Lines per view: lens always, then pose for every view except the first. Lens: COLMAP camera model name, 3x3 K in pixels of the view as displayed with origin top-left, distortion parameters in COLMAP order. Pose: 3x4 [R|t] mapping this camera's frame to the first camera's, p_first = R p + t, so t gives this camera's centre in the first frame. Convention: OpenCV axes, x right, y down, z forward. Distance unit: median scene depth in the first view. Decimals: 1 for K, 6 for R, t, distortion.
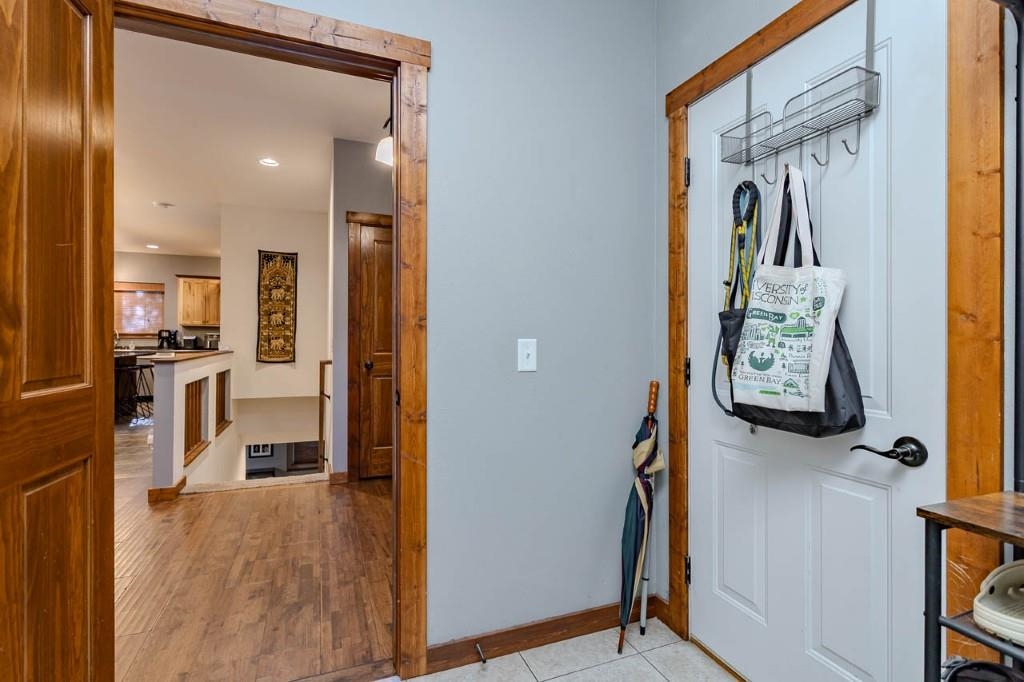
lens RADIAL K [[478.9, 0, 511.3], [0, 478.9, 339.0], [0, 0, 1]] dist [0.004833, 0.000791]
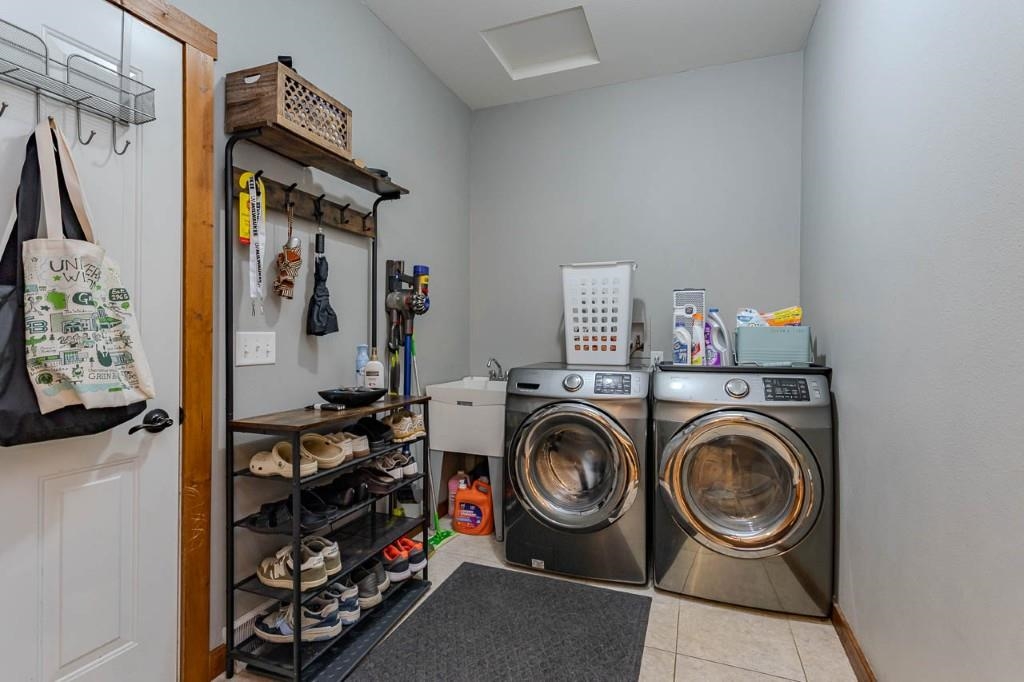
lens RADIAL K [[478.9, 0, 512.7], [0, 478.9, 337.3], [0, 0, 1]] dist [0.004833, 0.000791]
pose [[-0.739970, -0.006651, 0.672607, -0.615524], [-0.005066, 0.999978, 0.004315, 0.005673], [-0.672621, -0.000214, -0.739987, 1.160838]]
